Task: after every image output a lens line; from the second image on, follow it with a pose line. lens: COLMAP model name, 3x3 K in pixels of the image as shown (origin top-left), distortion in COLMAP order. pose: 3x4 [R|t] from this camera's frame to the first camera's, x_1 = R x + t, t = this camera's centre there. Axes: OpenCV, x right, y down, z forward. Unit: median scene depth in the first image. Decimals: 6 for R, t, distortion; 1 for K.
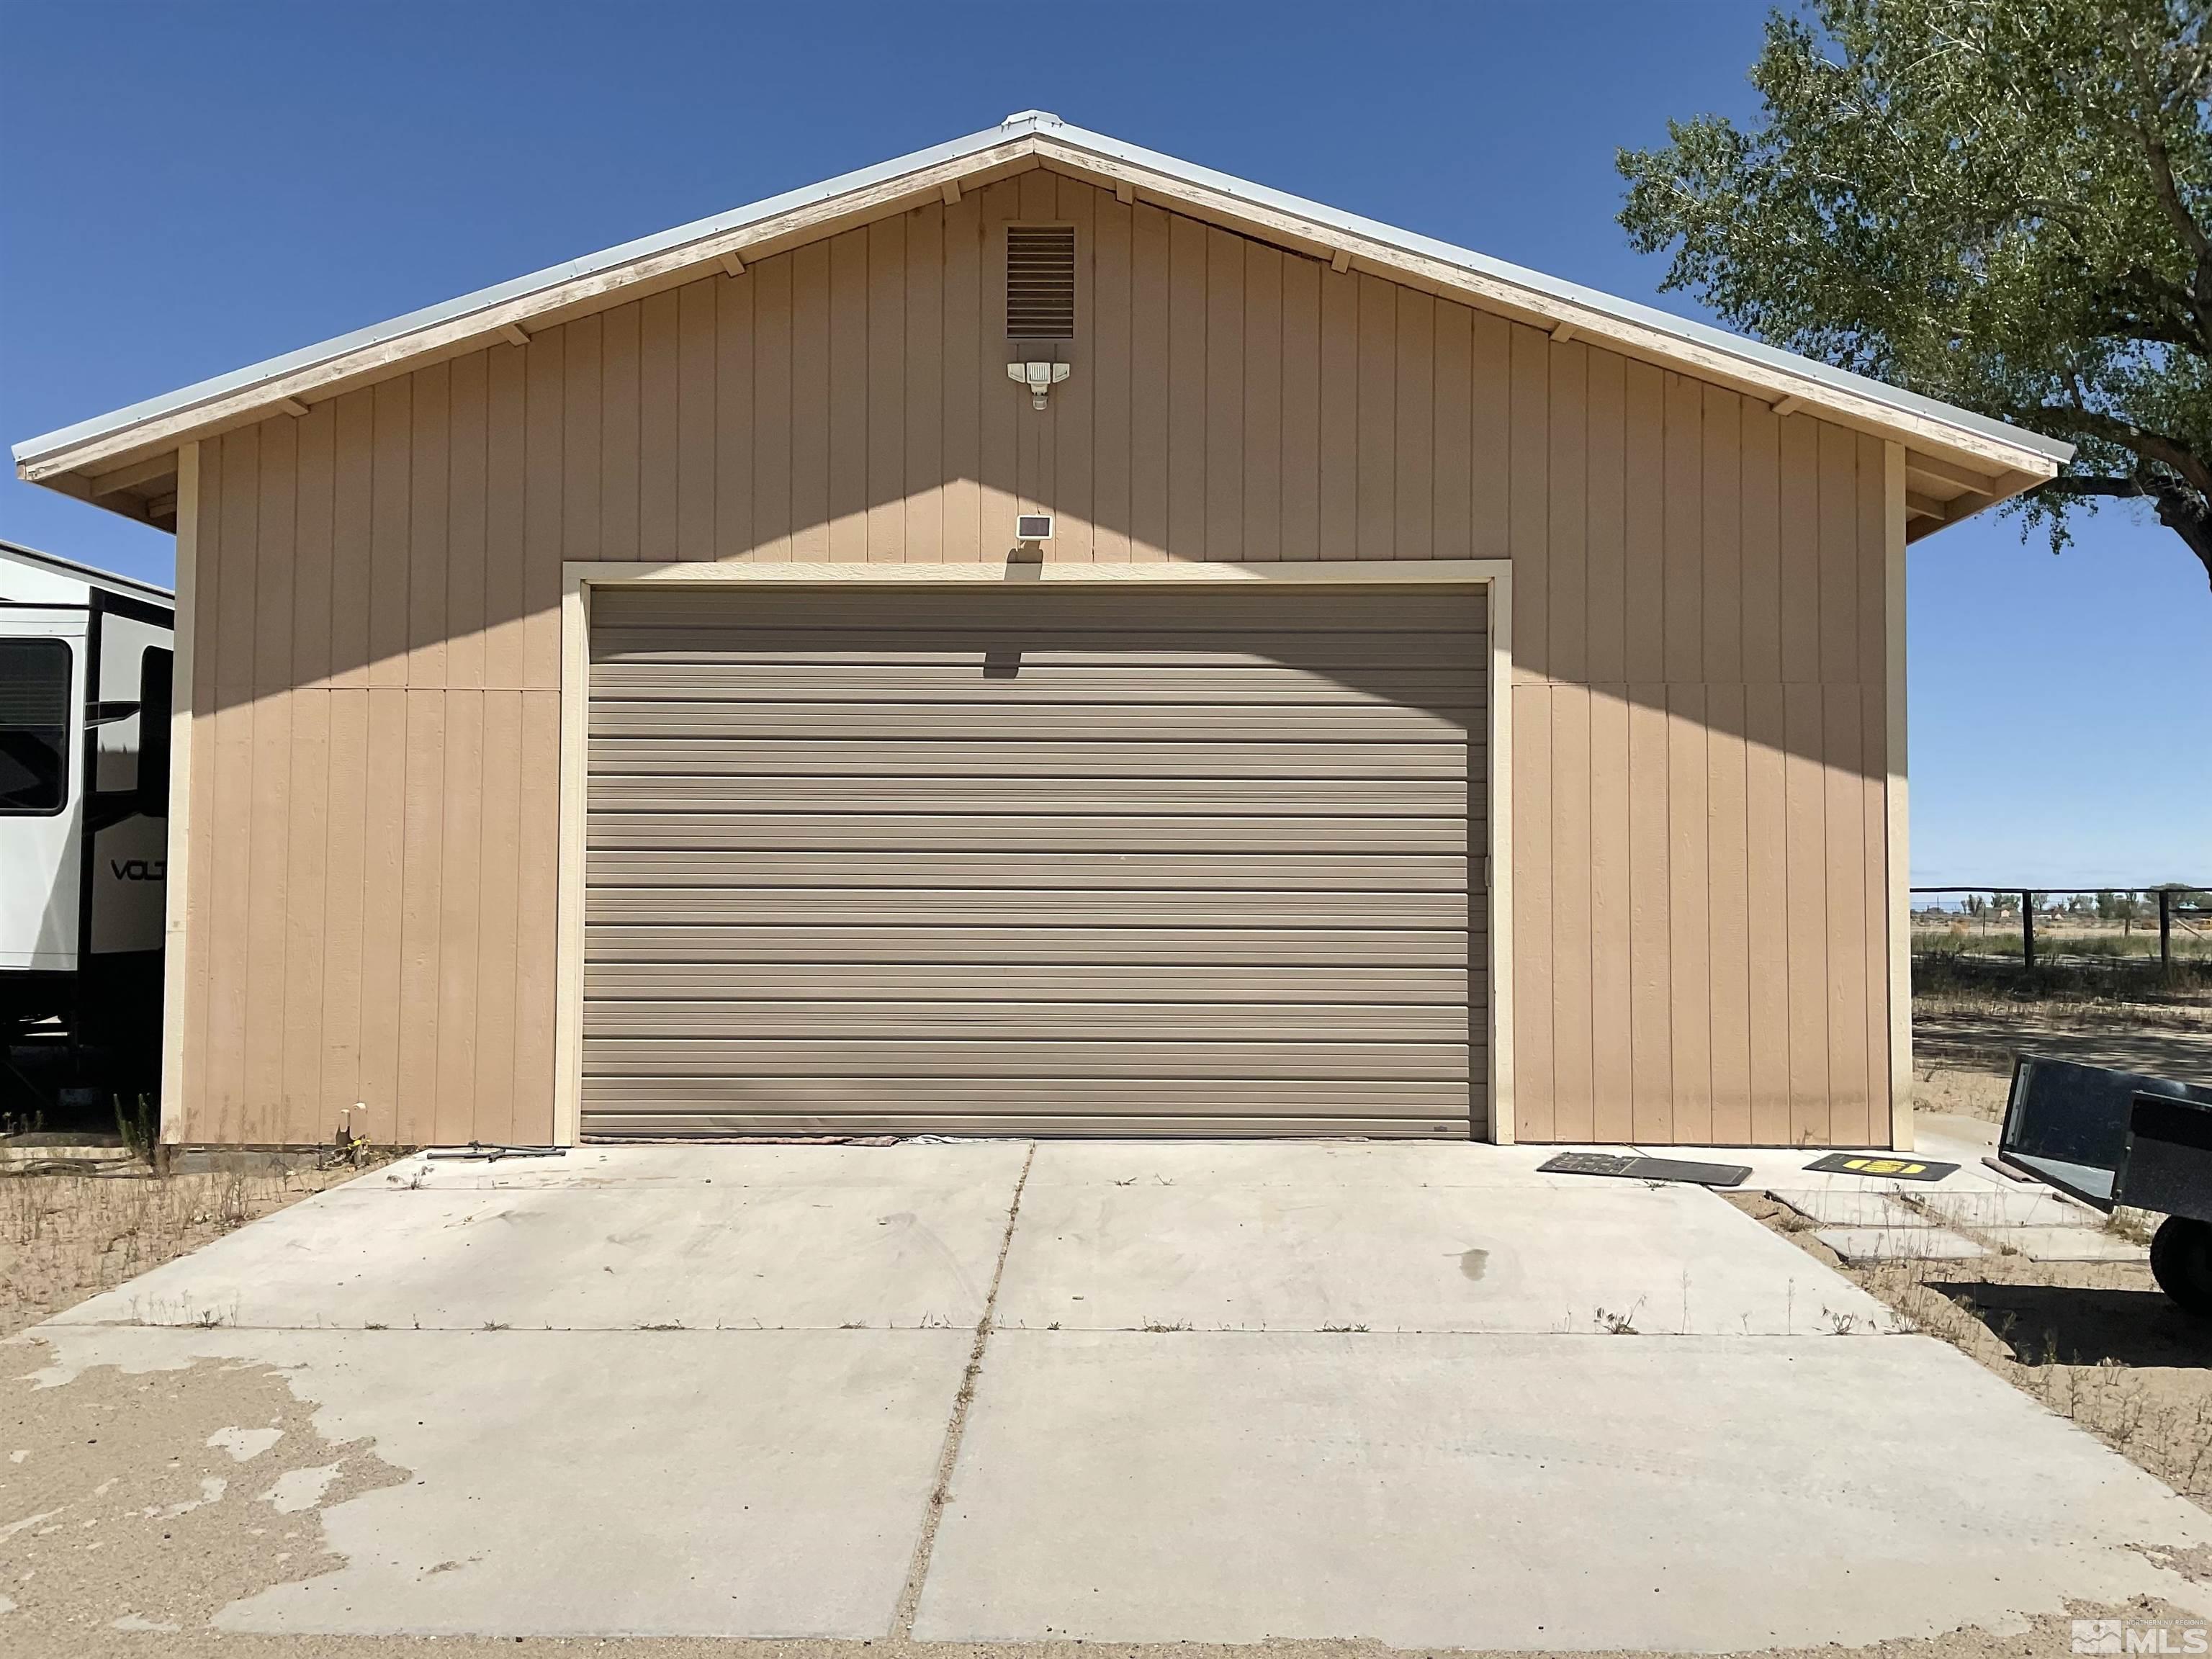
lens RADIAL K [[1863.5, 0, 1106.5], [0, 1863.5, 822.0], [0, 0, 1]] dist [0.051963, -0.012290]
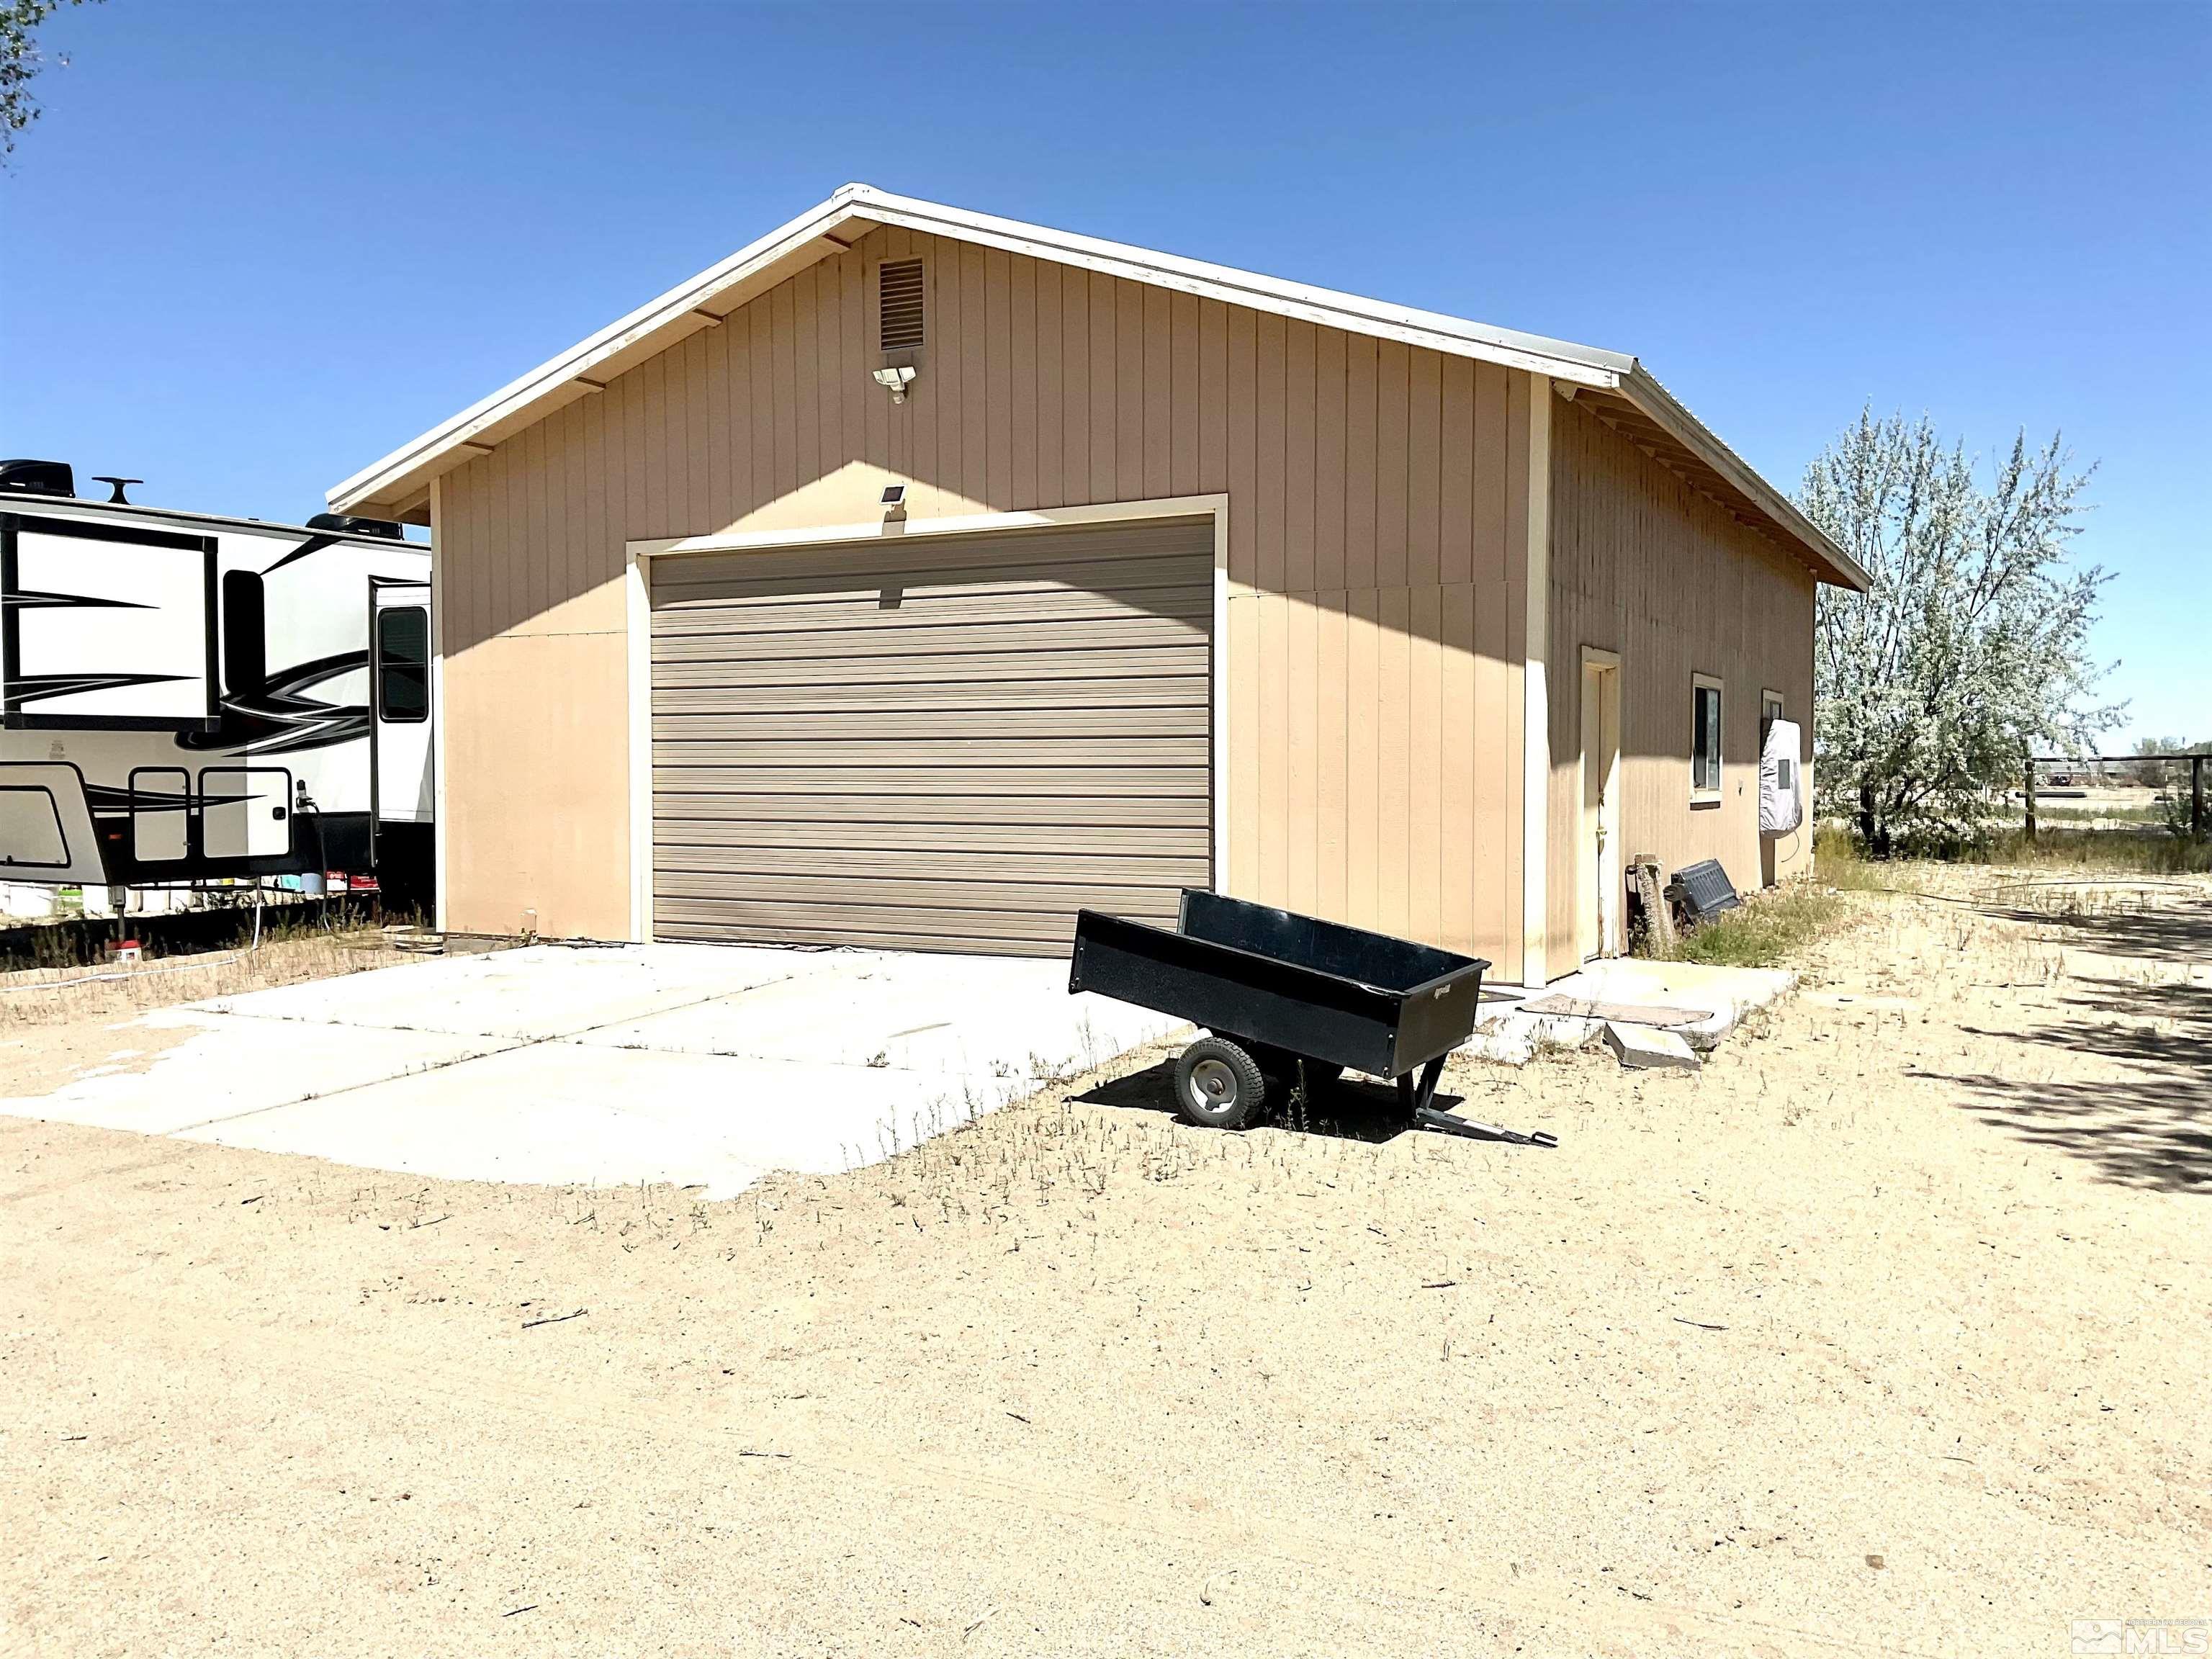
lens RADIAL K [[1863.5, 0, 1103.8], [0, 1863.5, 831.6], [0, 0, 1]] dist [0.051963, -0.012290]
pose [[0.888395, 0.009129, -0.458989, 0.700976], [0.023663, 0.997563, 0.065642, -0.002264], [0.458469, -0.069177, 0.886014, -0.125265]]
